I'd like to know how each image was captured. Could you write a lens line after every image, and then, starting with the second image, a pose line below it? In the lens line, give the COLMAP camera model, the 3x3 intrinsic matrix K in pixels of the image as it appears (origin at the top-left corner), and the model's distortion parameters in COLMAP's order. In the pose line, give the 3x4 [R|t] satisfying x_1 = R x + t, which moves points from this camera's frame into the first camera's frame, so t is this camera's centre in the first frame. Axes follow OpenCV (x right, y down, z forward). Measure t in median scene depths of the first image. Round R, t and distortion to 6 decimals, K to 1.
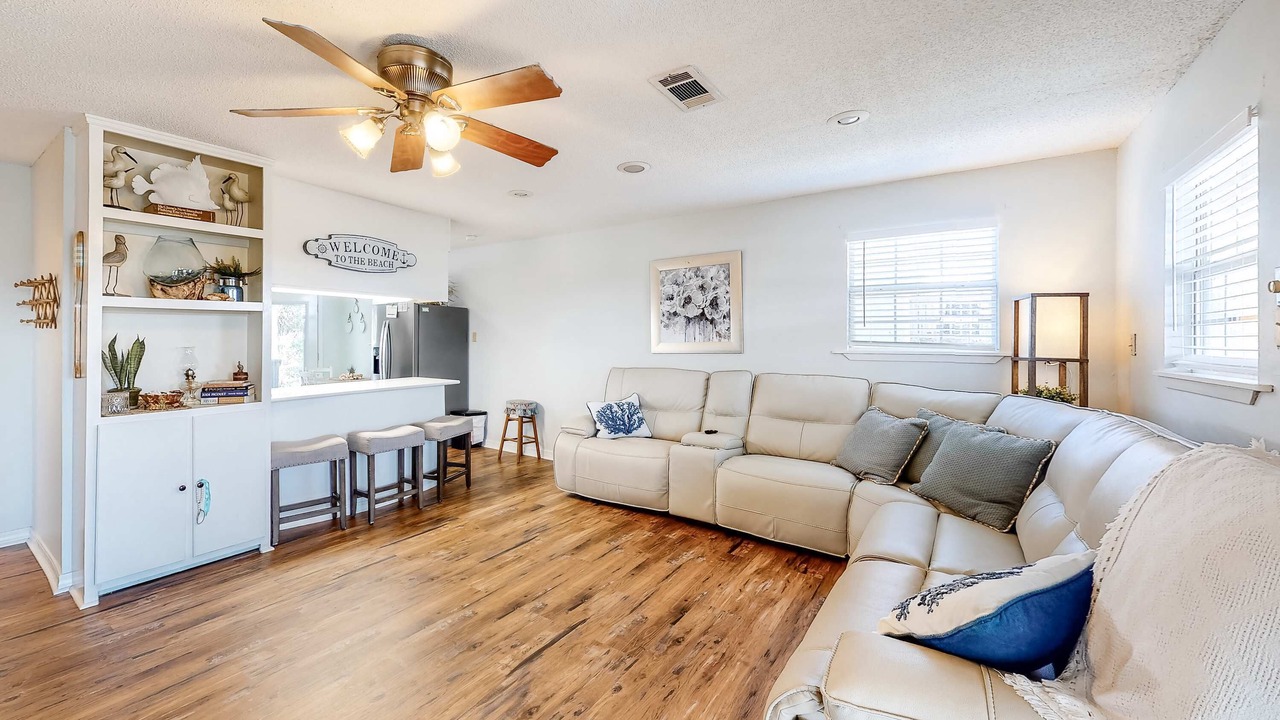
lens RADIAL K [[525.5, 0, 634.2], [0, 525.5, 340.9], [0, 0, 1]] dist [0.004041, 0.000034]
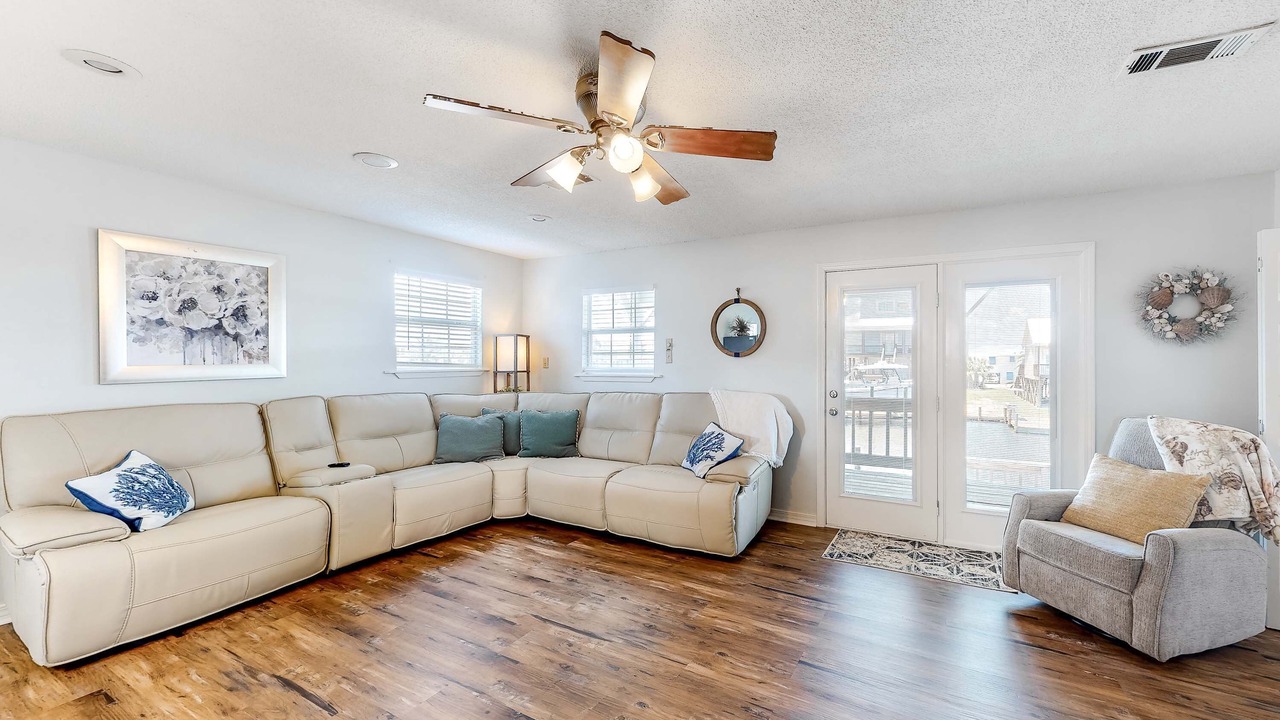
lens RADIAL K [[525.5, 0, 653.4], [0, 525.5, 358.9], [0, 0, 1]] dist [0.004041, 0.000034]
pose [[-0.104304, -0.000504, 0.994545, -0.820955], [0.000985, 0.999999, 0.000610, -0.006874], [-0.994545, 0.001043, -0.104304, 0.582083]]
